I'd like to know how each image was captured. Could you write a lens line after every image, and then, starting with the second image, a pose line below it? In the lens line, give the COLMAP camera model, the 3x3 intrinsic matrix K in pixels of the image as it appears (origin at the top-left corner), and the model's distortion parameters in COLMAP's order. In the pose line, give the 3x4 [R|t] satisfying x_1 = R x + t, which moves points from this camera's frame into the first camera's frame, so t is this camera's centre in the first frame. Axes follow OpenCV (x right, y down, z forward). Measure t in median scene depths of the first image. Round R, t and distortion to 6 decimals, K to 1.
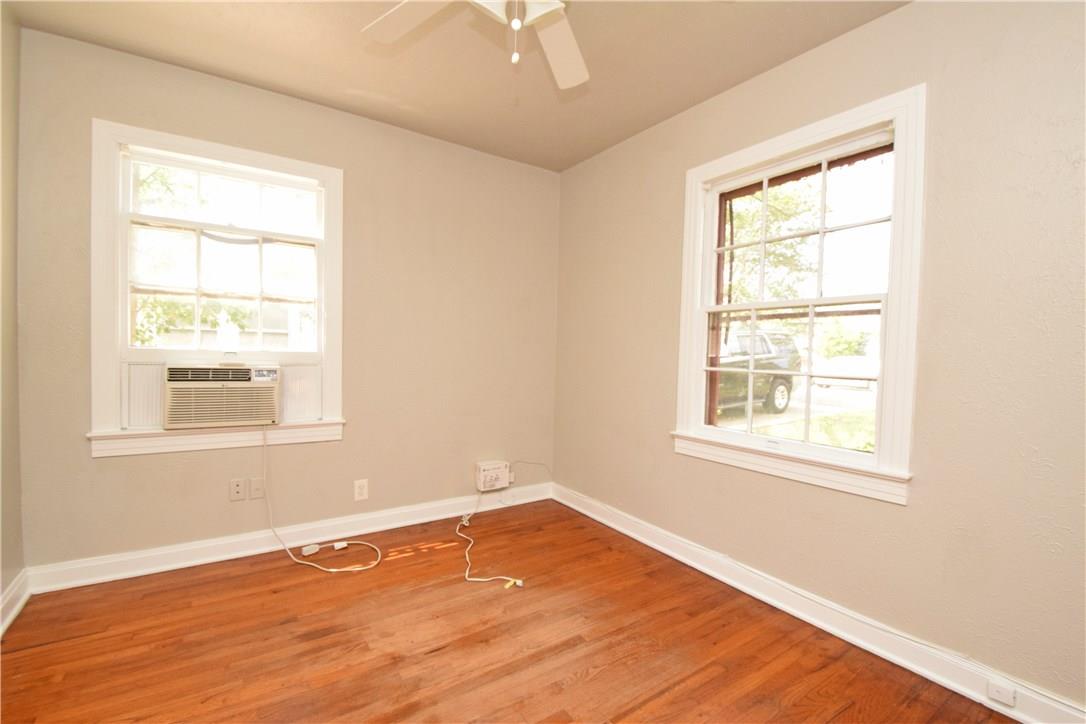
lens RADIAL K [[474.4, 0, 549.7], [0, 474.4, 361.8], [0, 0, 1]] dist [-0.007933, -0.002883]
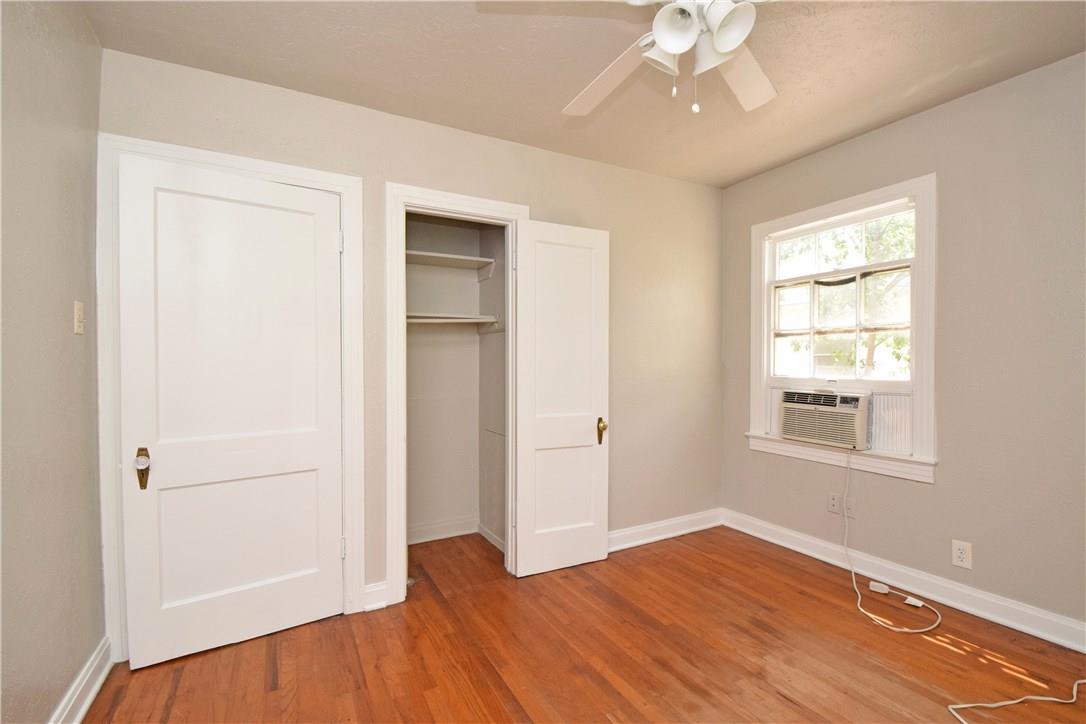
lens RADIAL K [[474.4, 0, 548.2], [0, 474.4, 361.5], [0, 0, 1]] dist [-0.007933, -0.002883]
pose [[-0.080521, -0.029969, -0.996302, 0.547479], [-0.029423, 0.999184, -0.027678, -0.014811], [0.996319, 0.027085, -0.081337, 0.425033]]
